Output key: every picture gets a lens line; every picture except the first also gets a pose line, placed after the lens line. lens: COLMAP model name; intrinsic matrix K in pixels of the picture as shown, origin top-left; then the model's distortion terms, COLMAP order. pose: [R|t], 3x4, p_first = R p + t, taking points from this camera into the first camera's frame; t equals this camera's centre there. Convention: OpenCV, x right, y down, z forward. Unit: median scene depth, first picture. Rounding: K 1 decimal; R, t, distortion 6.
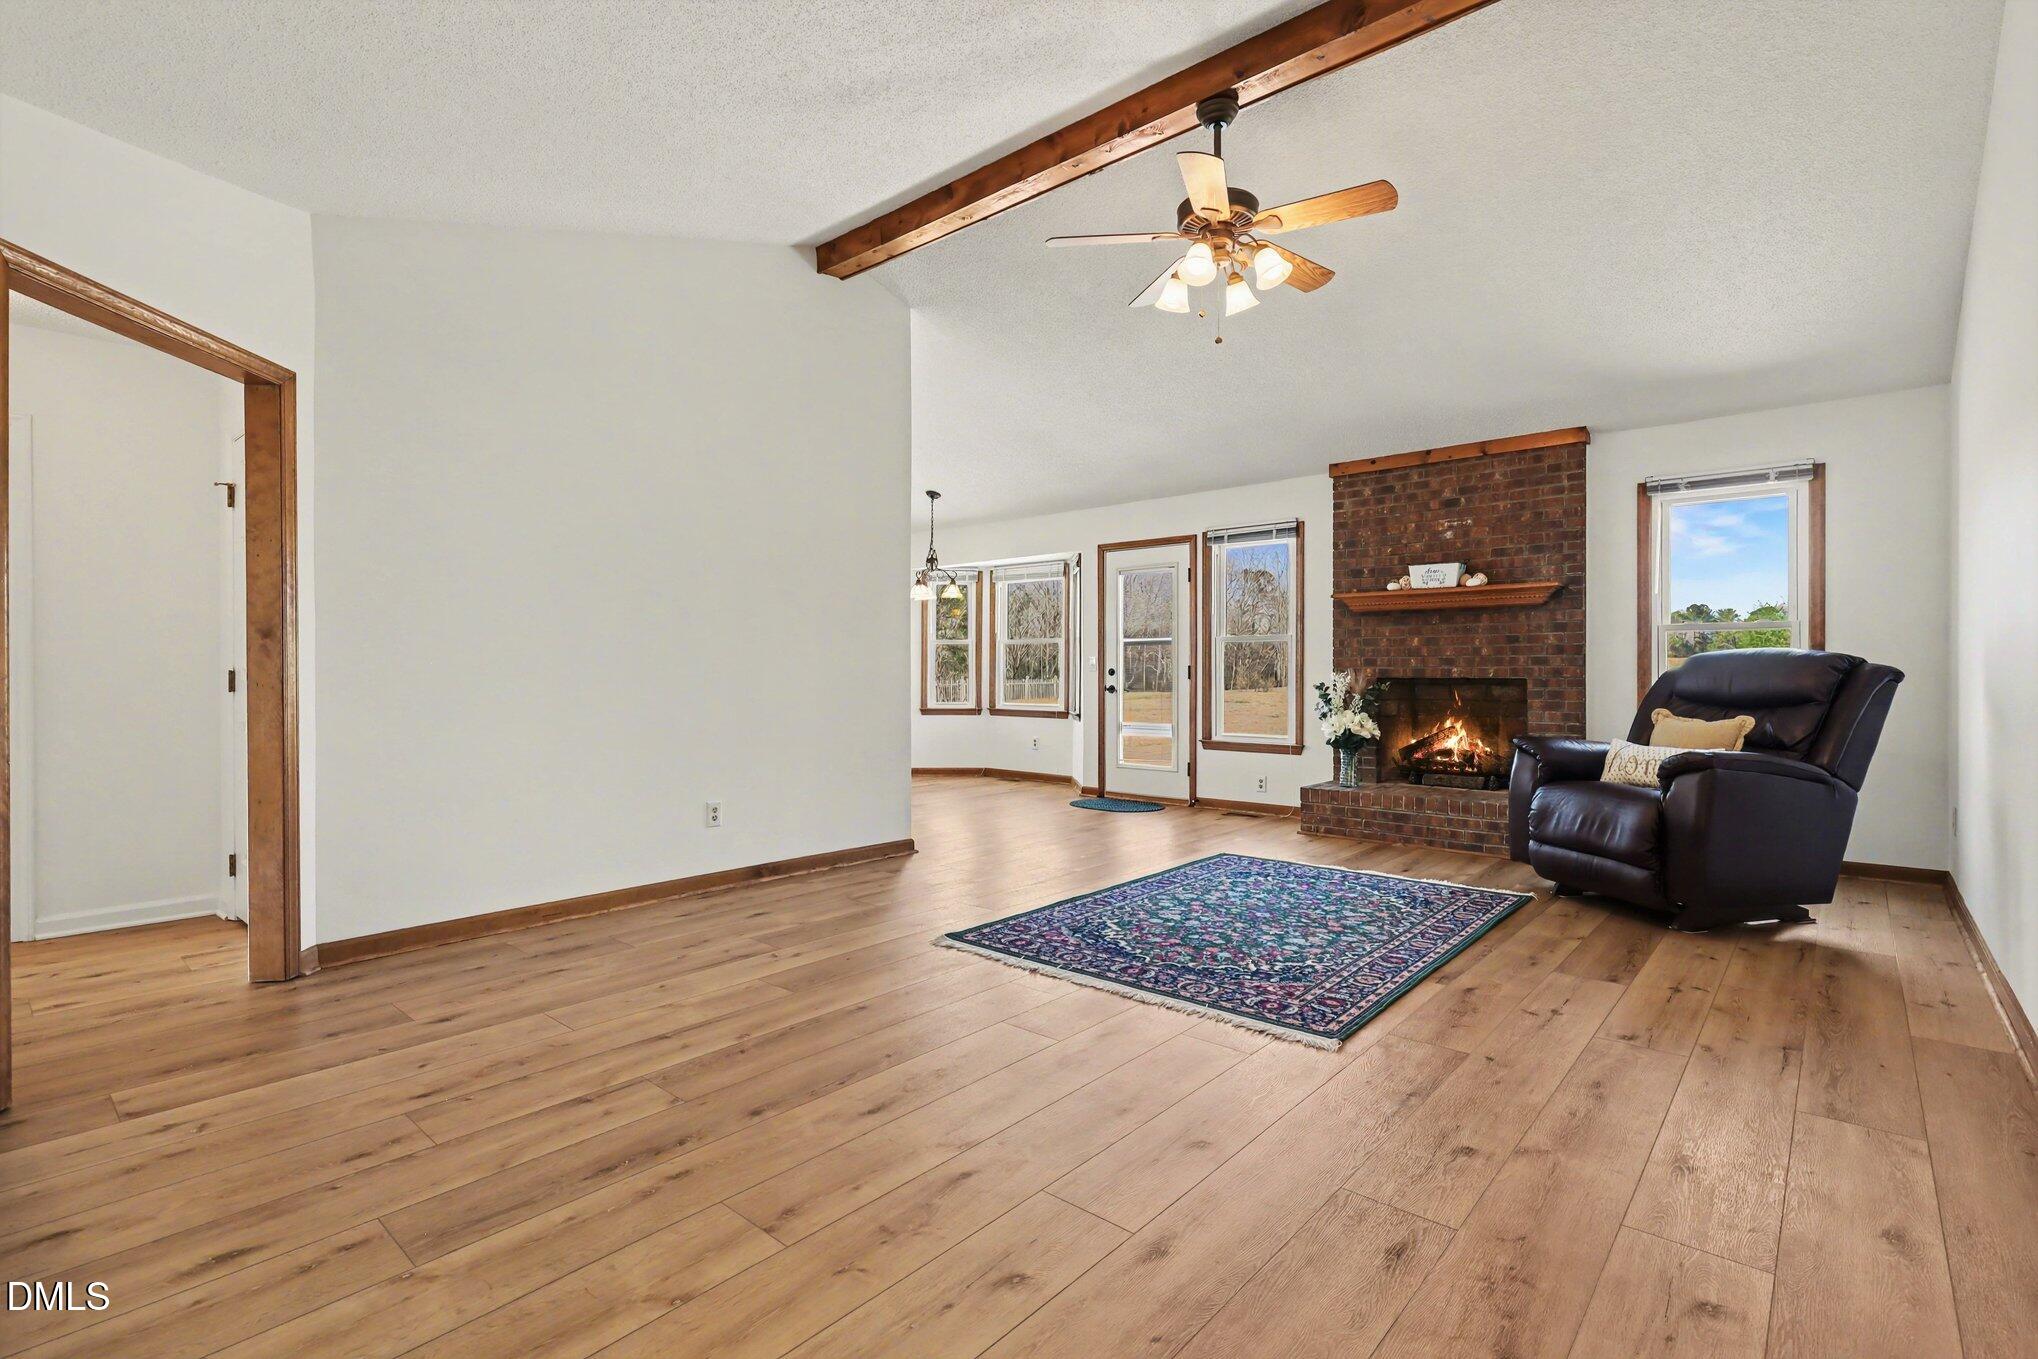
lens RADIAL K [[941.9, 0, 1019.0], [0, 941.9, 679.5], [0, 0, 1]] dist [0.000259, 0.000418]
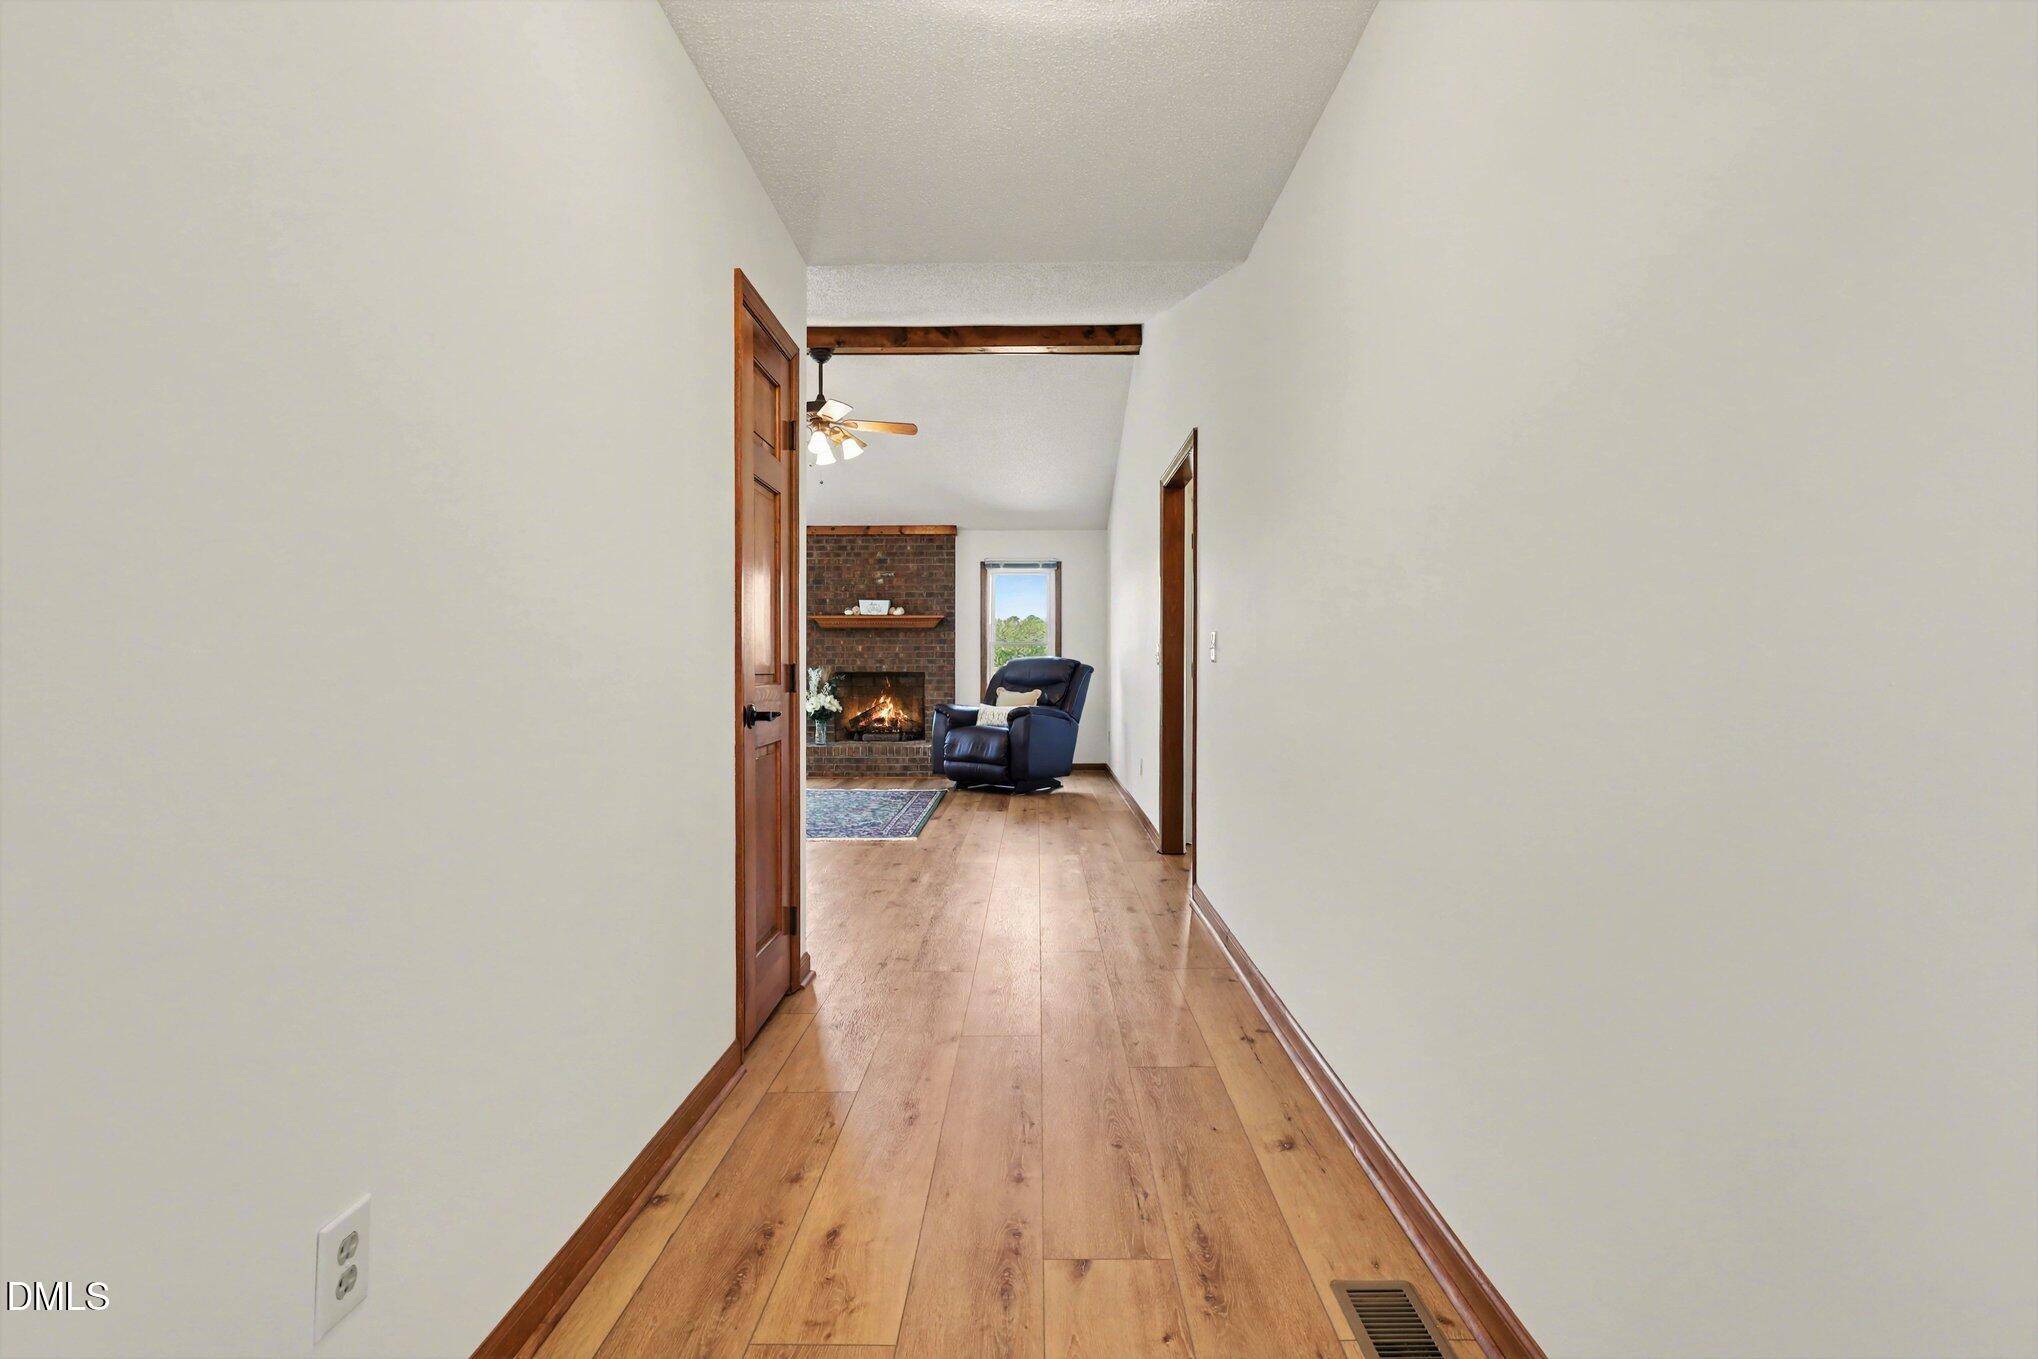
lens RADIAL K [[941.9, 0, 1019.0], [0, 941.9, 679.5], [0, 0, 1]] dist [0.000259, 0.000418]
pose [[0.764877, -0.006547, 0.644143, -0.412626], [0.004741, 0.999978, 0.004533, 0.005402], [-0.644158, -0.000413, 0.764892, -0.383933]]
